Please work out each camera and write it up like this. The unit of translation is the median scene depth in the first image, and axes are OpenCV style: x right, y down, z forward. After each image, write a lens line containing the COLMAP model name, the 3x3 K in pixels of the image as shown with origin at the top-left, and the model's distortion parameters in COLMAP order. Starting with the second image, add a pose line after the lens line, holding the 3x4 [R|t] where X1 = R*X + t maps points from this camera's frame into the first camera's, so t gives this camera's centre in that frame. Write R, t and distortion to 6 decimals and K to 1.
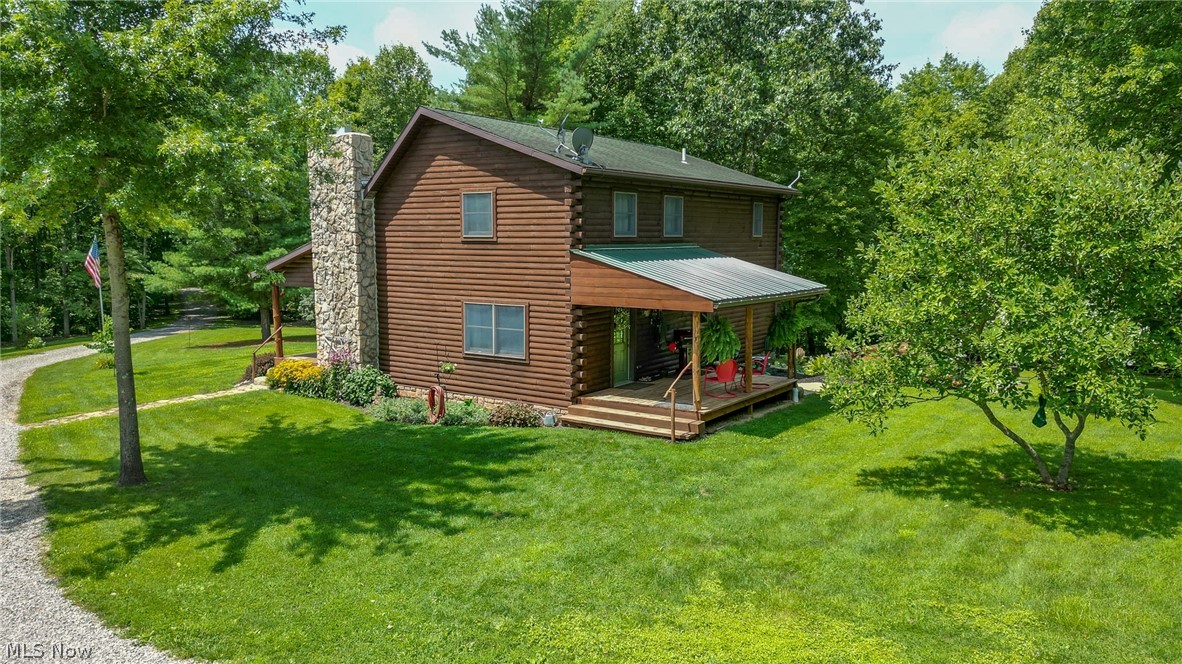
lens RADIAL K [[839.6, 0, 594.7], [0, 839.6, 331.6], [0, 0, 1]] dist [0.025400, -0.006850]
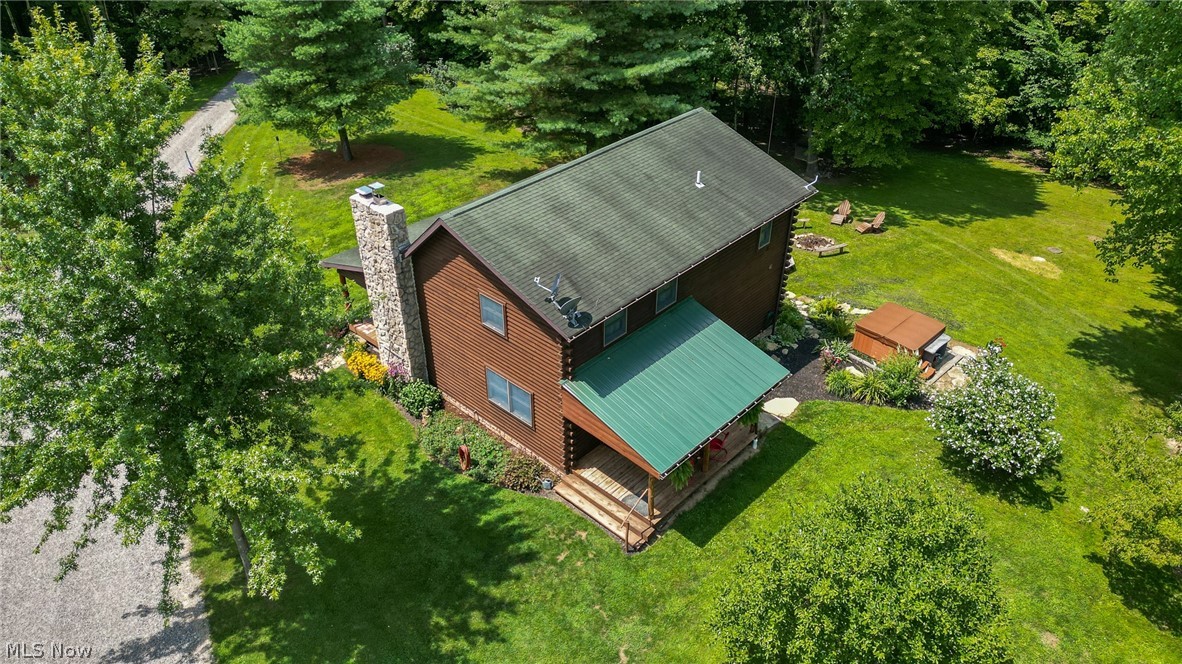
lens RADIAL K [[839.6, 0, 588.2], [0, 839.6, 336.6], [0, 0, 1]] dist [0.025400, -0.006850]
pose [[0.990623, 0.074082, -0.114792, 0.125949], [-0.009867, 0.876822, 0.480715, -0.644818], [0.136264, -0.475075, 0.869331, -0.028031]]
